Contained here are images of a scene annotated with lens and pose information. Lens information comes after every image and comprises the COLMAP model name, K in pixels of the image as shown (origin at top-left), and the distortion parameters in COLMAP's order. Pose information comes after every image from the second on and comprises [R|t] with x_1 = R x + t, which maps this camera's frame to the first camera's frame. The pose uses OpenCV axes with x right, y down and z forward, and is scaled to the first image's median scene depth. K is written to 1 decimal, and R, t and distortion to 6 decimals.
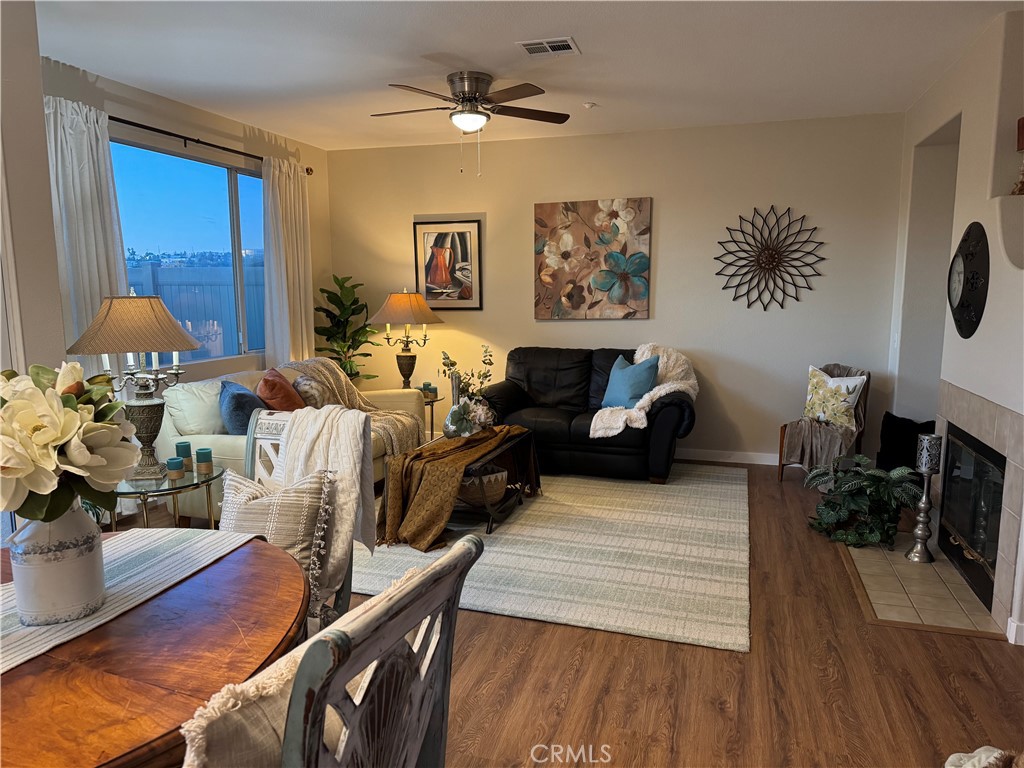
lens RADIAL K [[712.5, 0, 502.3], [0, 712.5, 391.9], [0, 0, 1]] dist [0.094608, -0.118920]
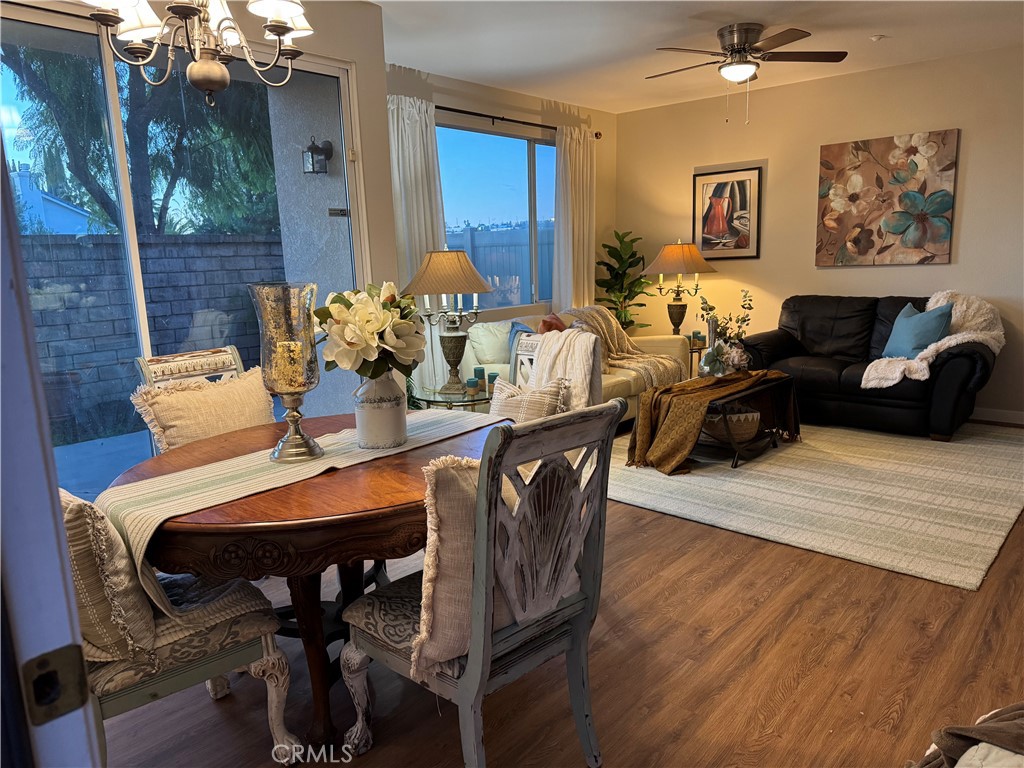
lens RADIAL K [[712.5, 0, 503.7], [0, 712.5, 388.3], [0, 0, 1]] dist [0.094608, -0.118920]
pose [[0.914857, 0.051627, -0.400463, 0.068756], [-0.031907, 0.997934, 0.055760, 0.024621], [0.402515, -0.038235, 0.914615, -0.083817]]
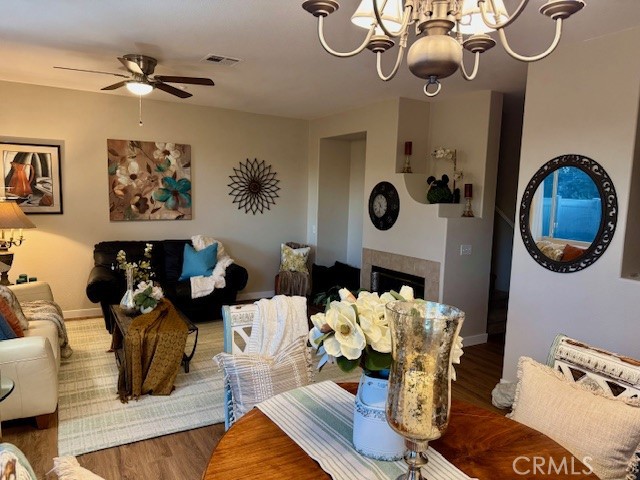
lens RADIAL K [[448.1, 0, 339.4], [0, 448.1, 247.0], [0, 0, 1]] dist [-0.027581, -0.024061]
pose [[0.620449, -0.065462, 0.781510, -0.403351], [0.074841, 0.996905, 0.024087, -0.043973], [-0.780668, 0.043545, 0.623427, 0.133421]]
